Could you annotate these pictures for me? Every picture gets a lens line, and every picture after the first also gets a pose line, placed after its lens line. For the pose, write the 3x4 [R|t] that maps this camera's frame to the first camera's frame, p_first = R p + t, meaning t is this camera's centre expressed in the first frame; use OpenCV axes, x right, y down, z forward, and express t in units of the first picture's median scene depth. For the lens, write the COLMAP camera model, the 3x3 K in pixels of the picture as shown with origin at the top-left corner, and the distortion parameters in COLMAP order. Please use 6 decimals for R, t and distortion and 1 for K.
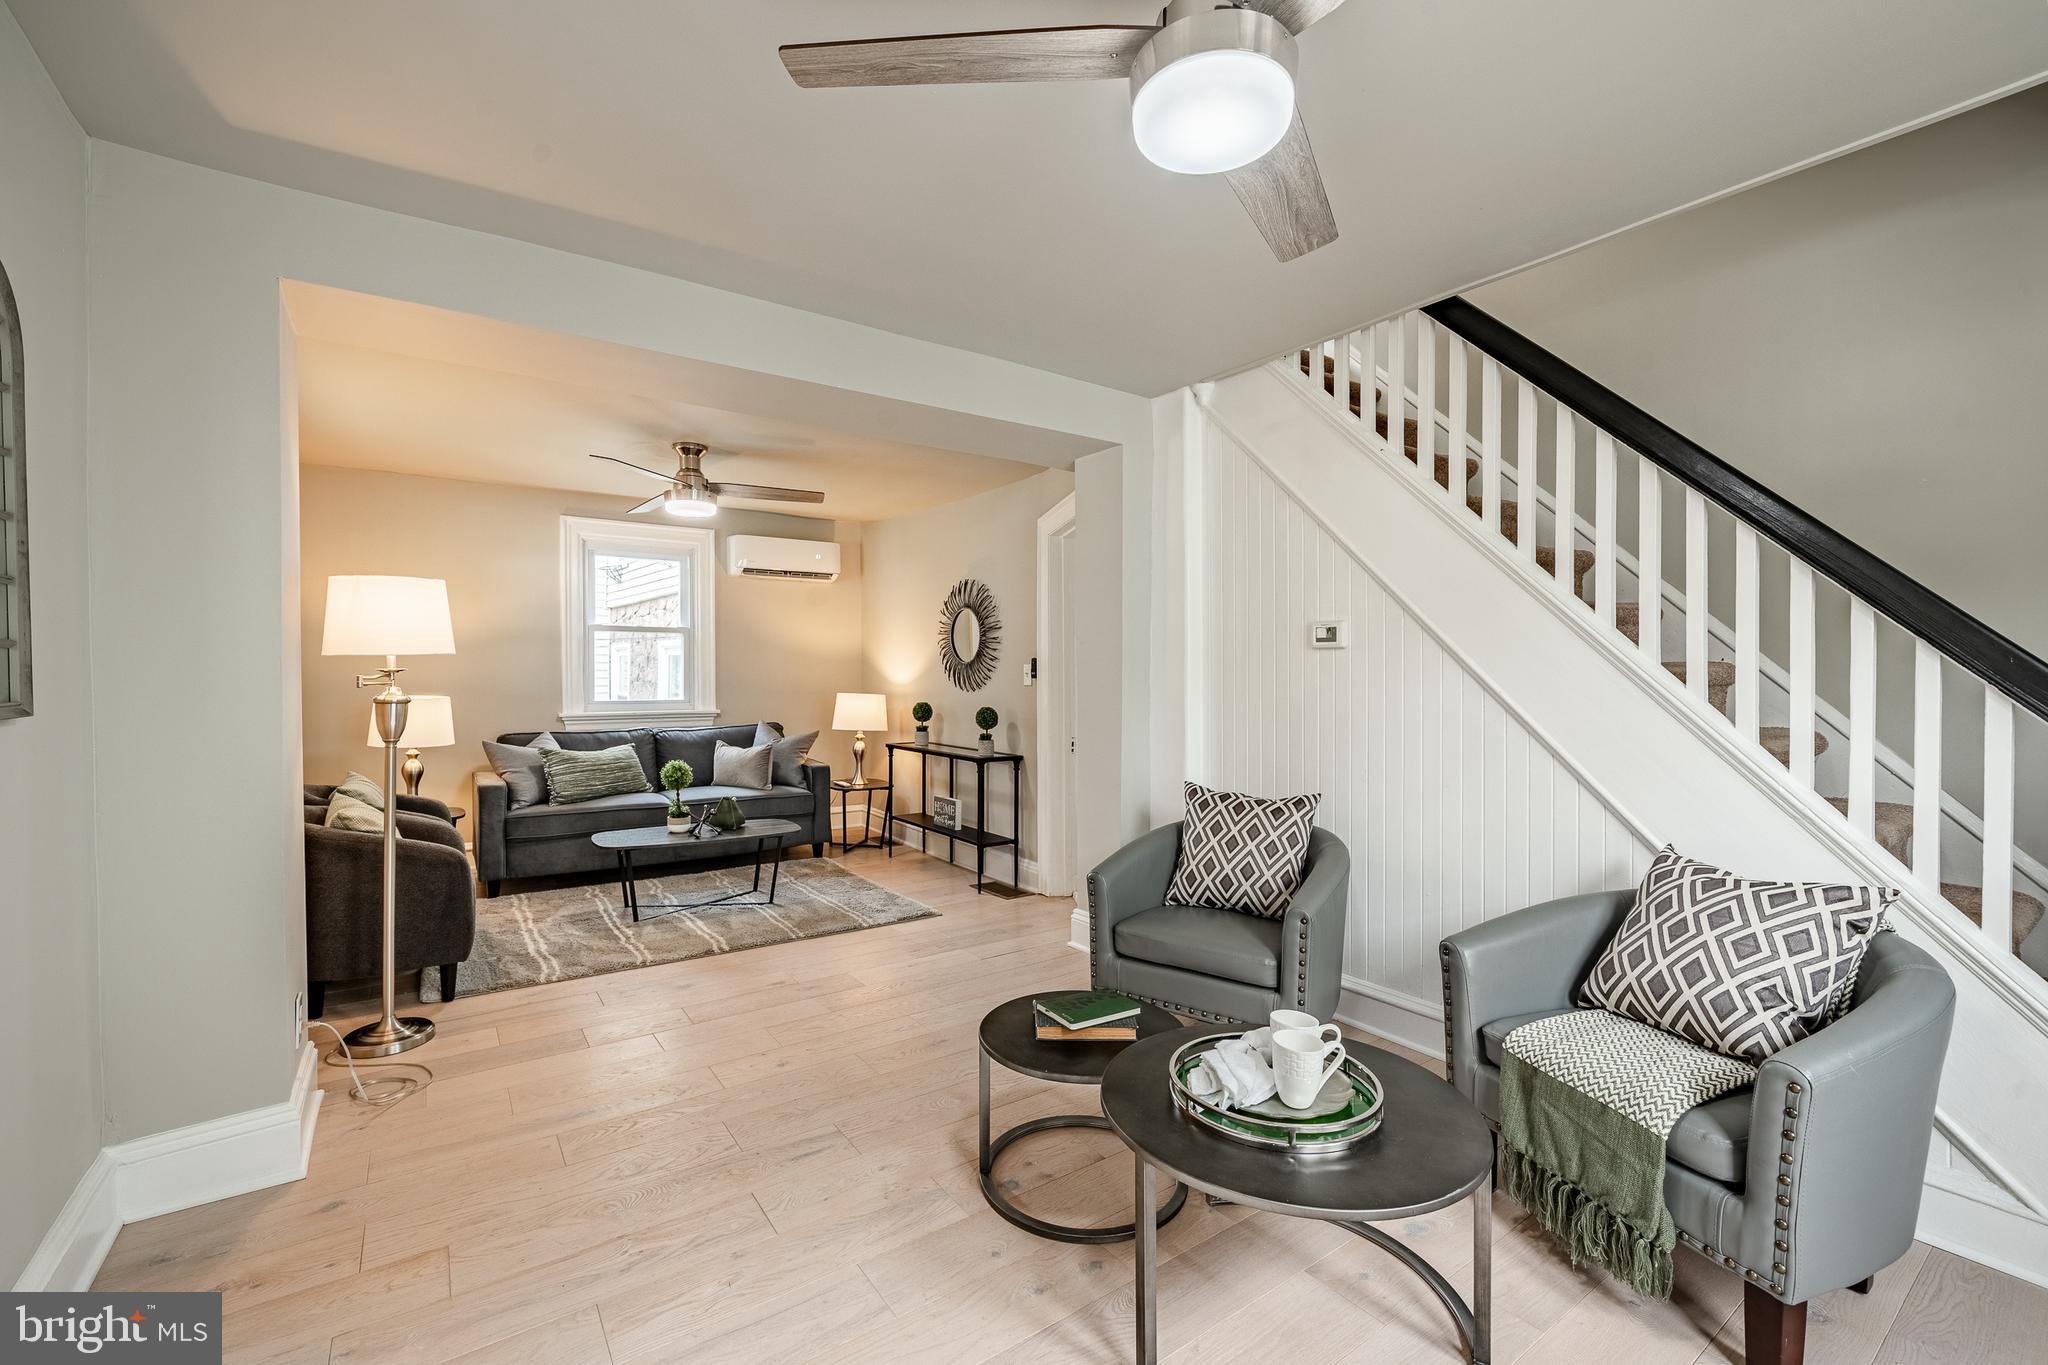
lens RADIAL K [[838.0, 0, 1005.7], [0, 838.0, 693.3], [0, 0, 1]] dist [-0.001690, 0.000096]
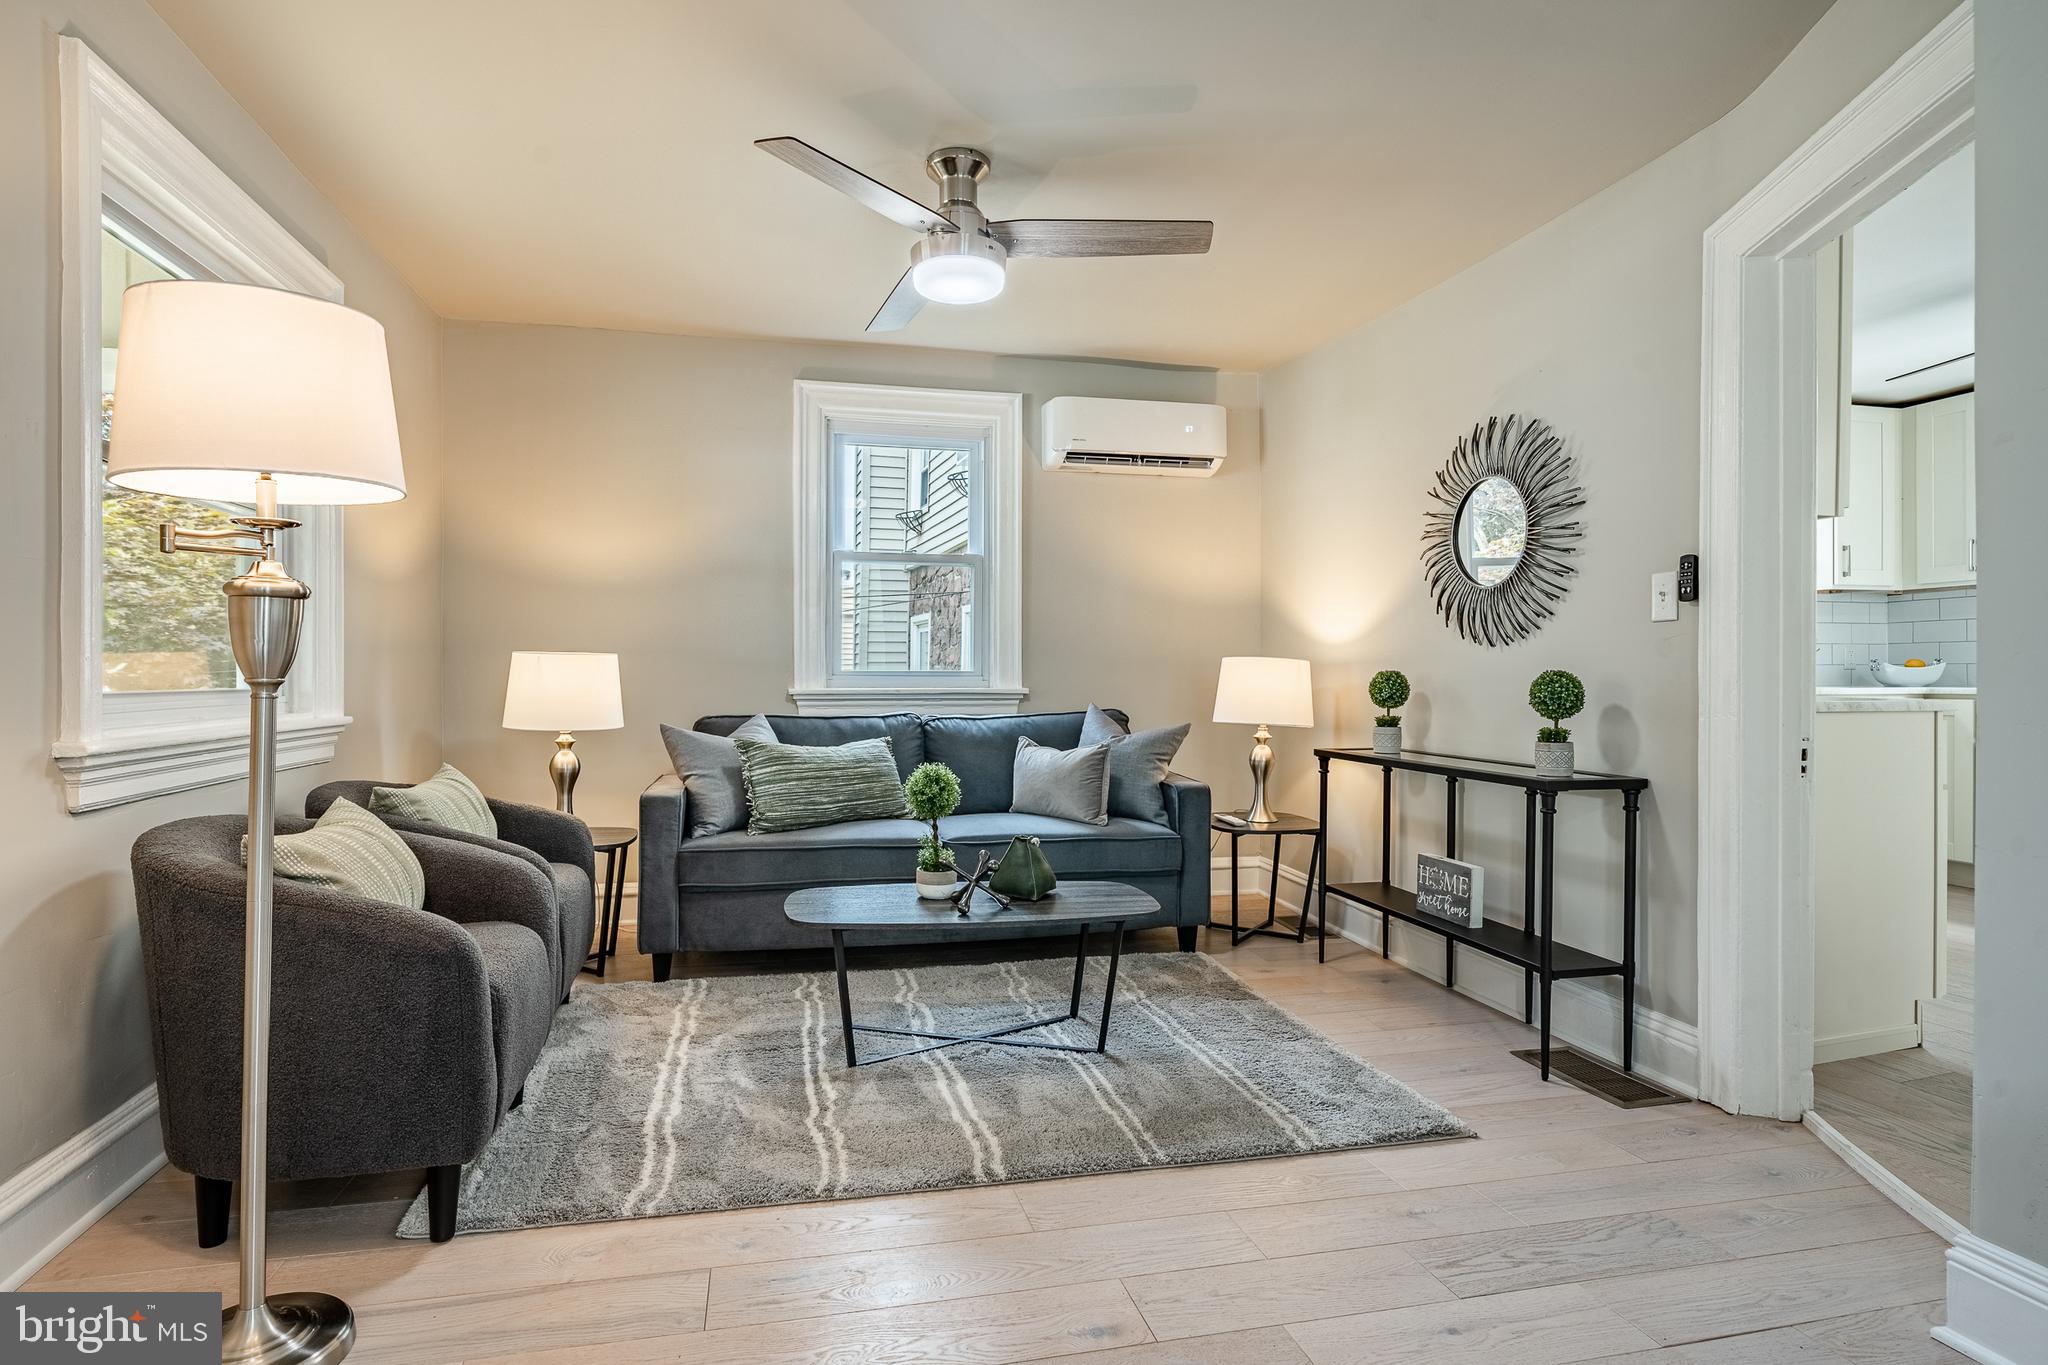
lens RADIAL K [[1085.1, 0, 1023.5], [0, 1085.1, 688.1], [0, 0, 1]] dist [0.000256, -0.000812]
pose [[0.936526, 0.006526, -0.350537, -0.089724], [-0.010006, 0.999917, -0.008117, 0.034592], [0.350455, 0.011109, 0.936514, 0.344847]]
